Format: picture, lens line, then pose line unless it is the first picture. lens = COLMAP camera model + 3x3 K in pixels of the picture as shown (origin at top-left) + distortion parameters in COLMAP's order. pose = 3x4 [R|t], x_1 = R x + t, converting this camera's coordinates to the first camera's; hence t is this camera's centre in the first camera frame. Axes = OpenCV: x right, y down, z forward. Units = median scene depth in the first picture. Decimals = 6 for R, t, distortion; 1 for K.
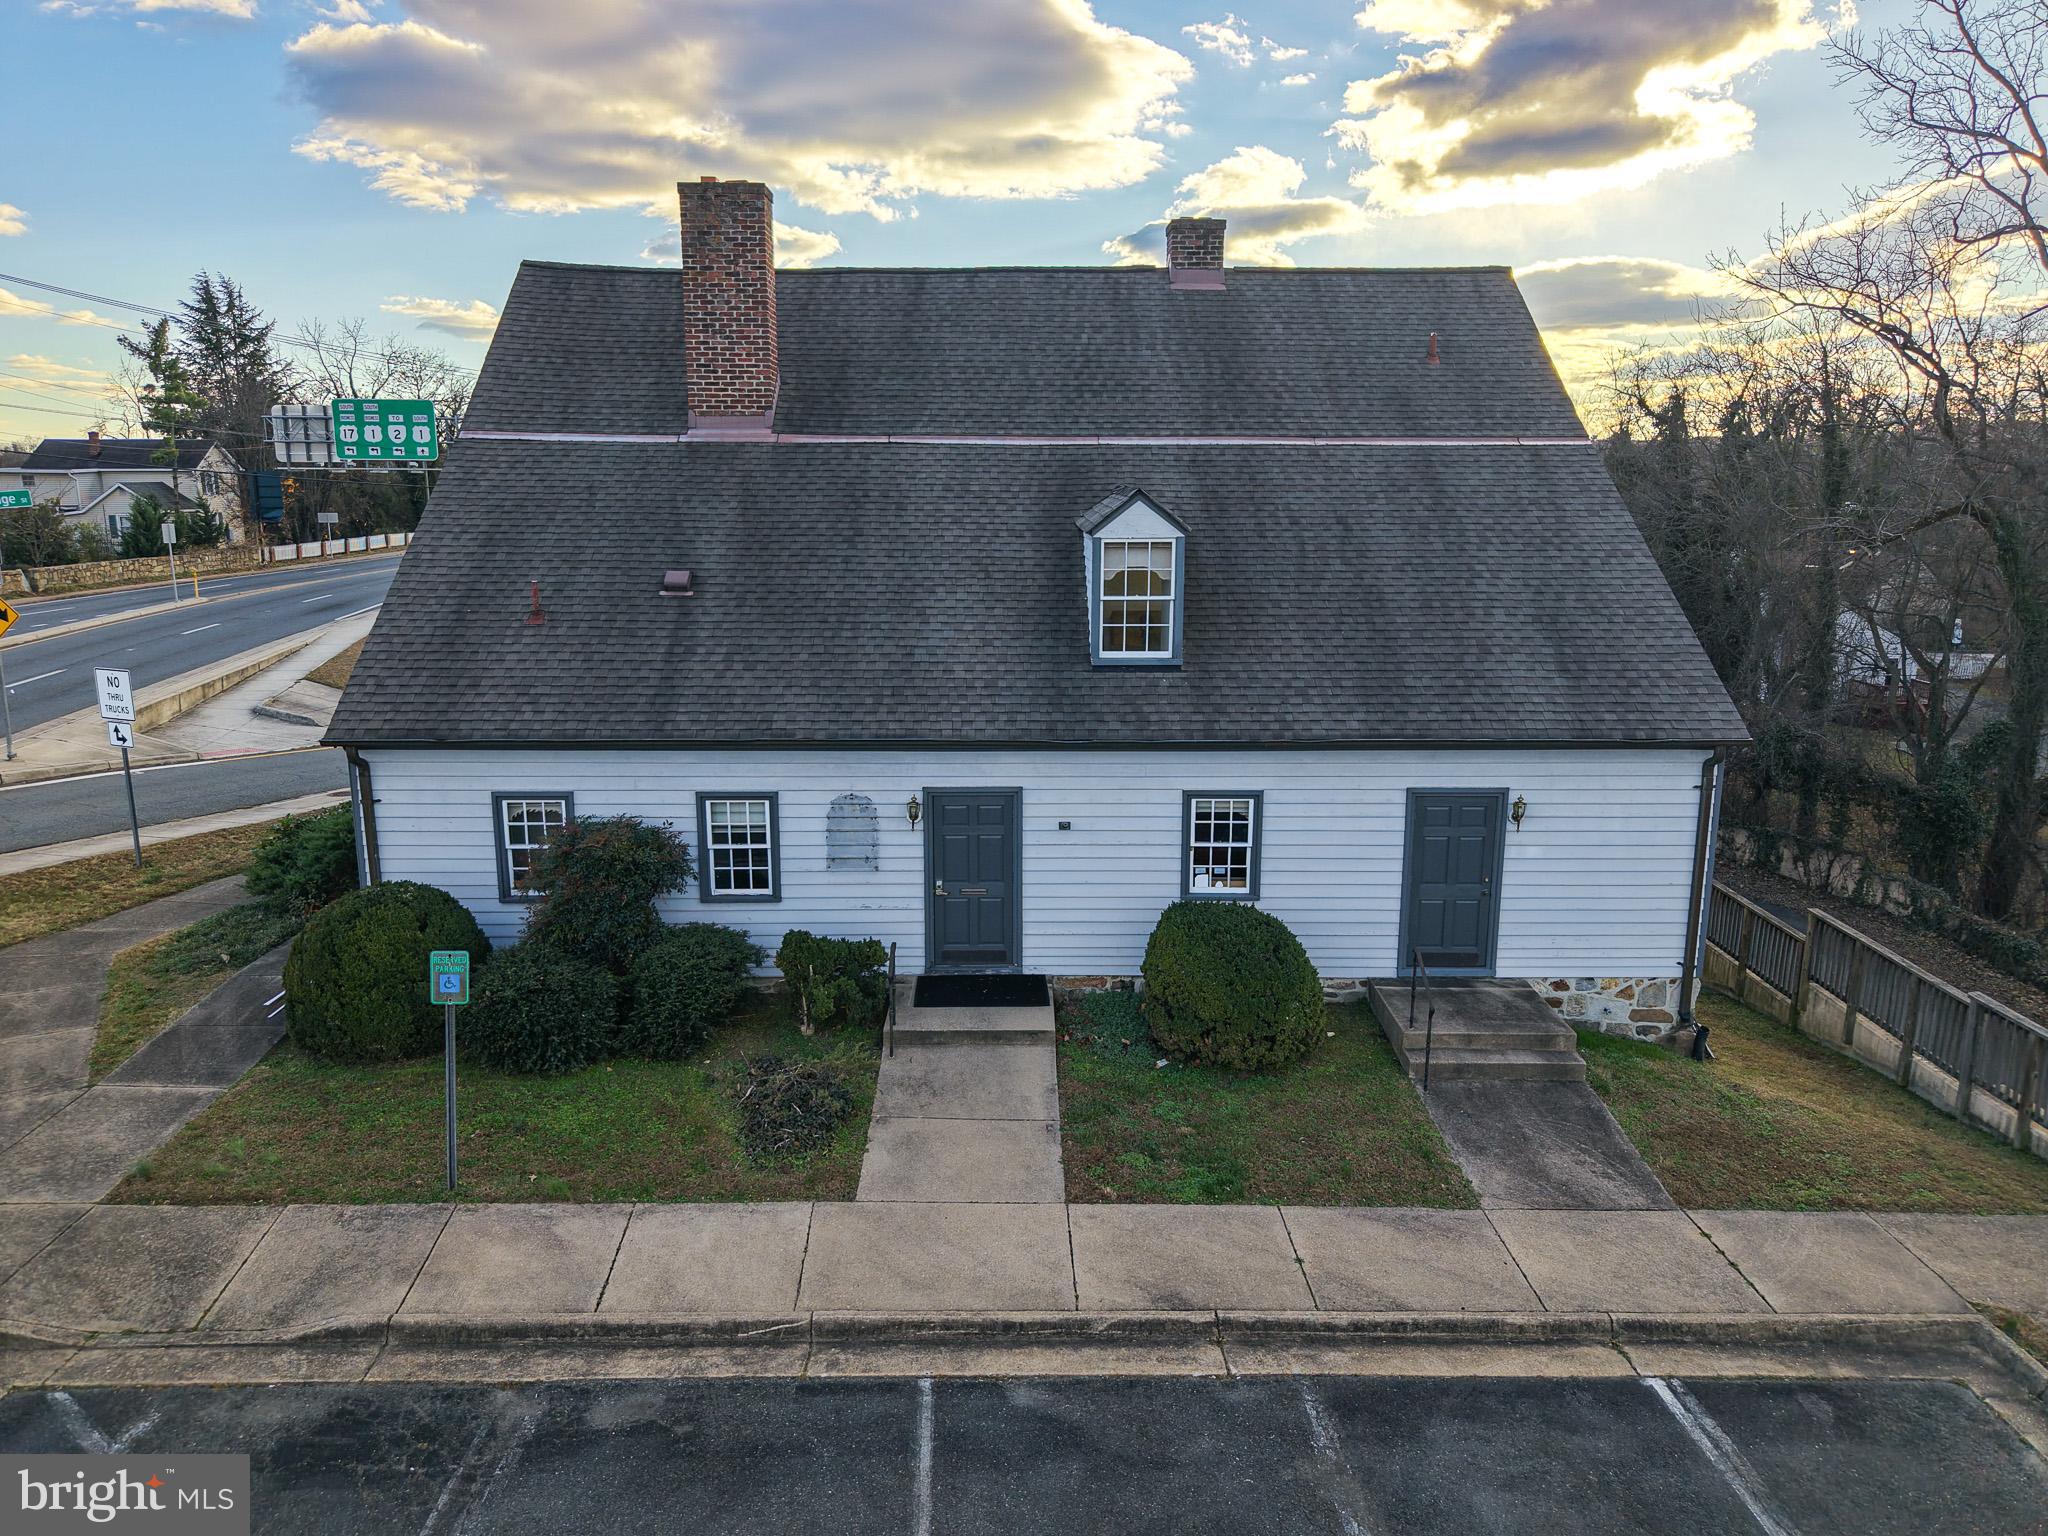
lens RADIAL K [[1382.8, 0, 1017.6], [0, 1382.8, 780.3], [0, 0, 1]] dist [-0.003351, 0.005051]
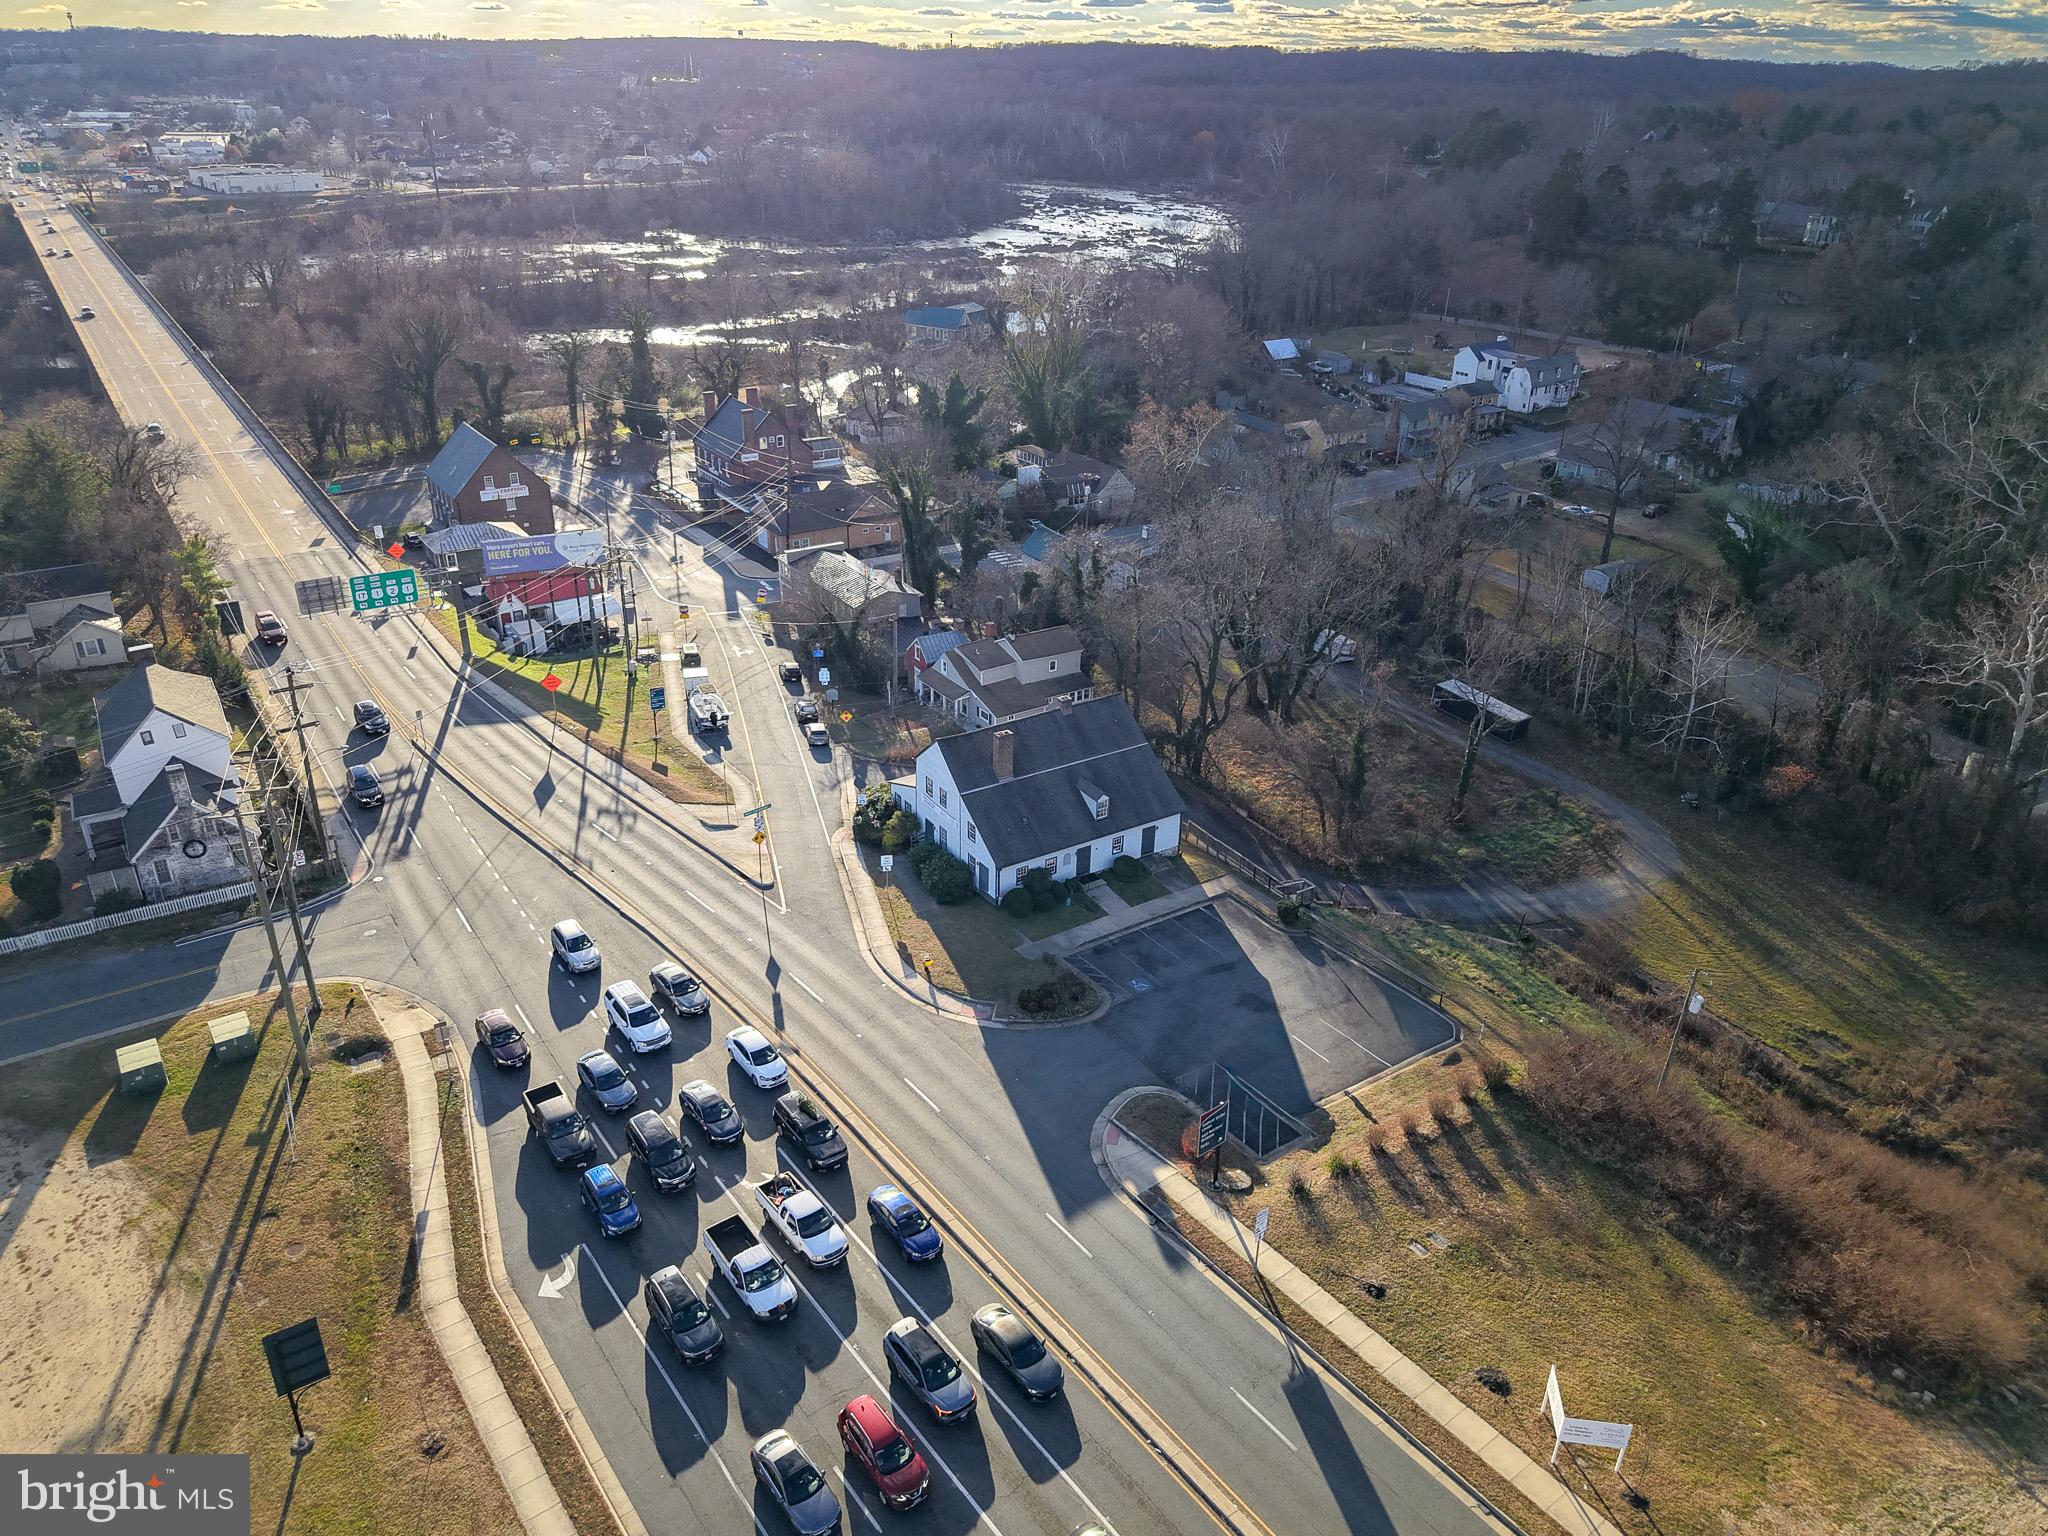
lens RADIAL K [[1381.0, 0, 1015.9], [0, 1381.0, 767.5], [0, 0, 1]] dist [0.005706, -0.002615]
pose [[0.843898, -0.226280, 0.486451, -3.215250], [0.097319, 0.956226, 0.275973, -2.069980], [-0.527604, -0.185552, 0.828978, -3.853907]]
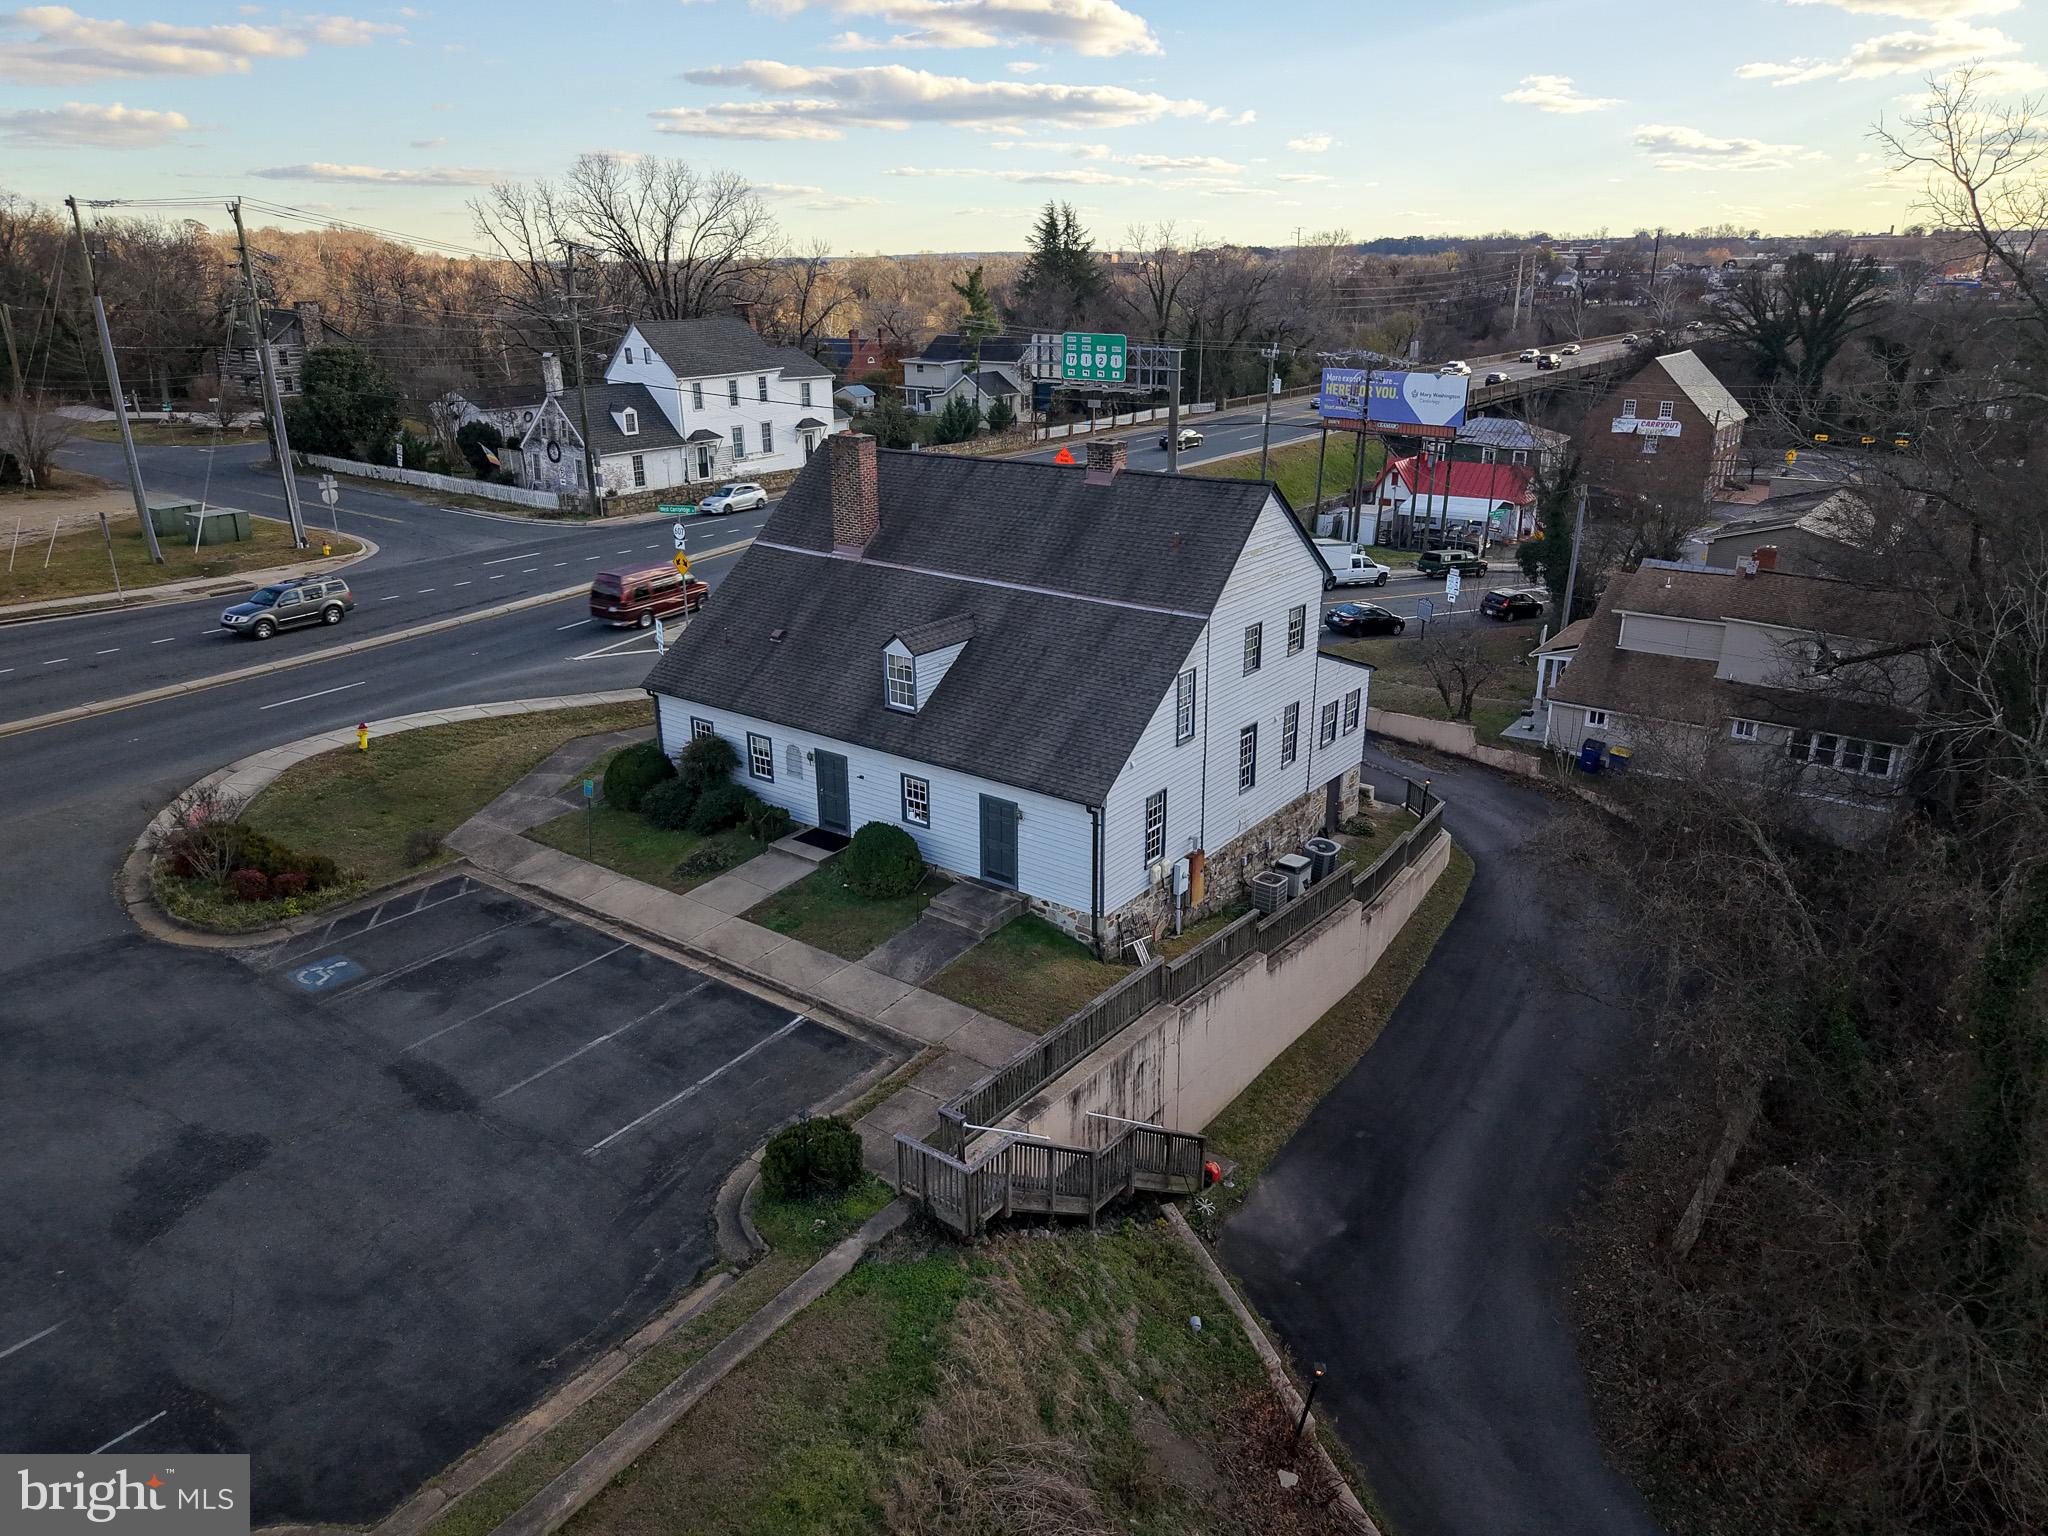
lens RADIAL K [[1401.1, 0, 1027.7], [0, 1401.1, 738.0], [0, 0, 1]] dist [-0.001439, -0.003717]
pose [[0.797318, 0.189674, -0.572981, 1.607858], [-0.125328, 0.980674, 0.150235, -0.421572], [0.590404, -0.047975, 0.805681, -0.695310]]
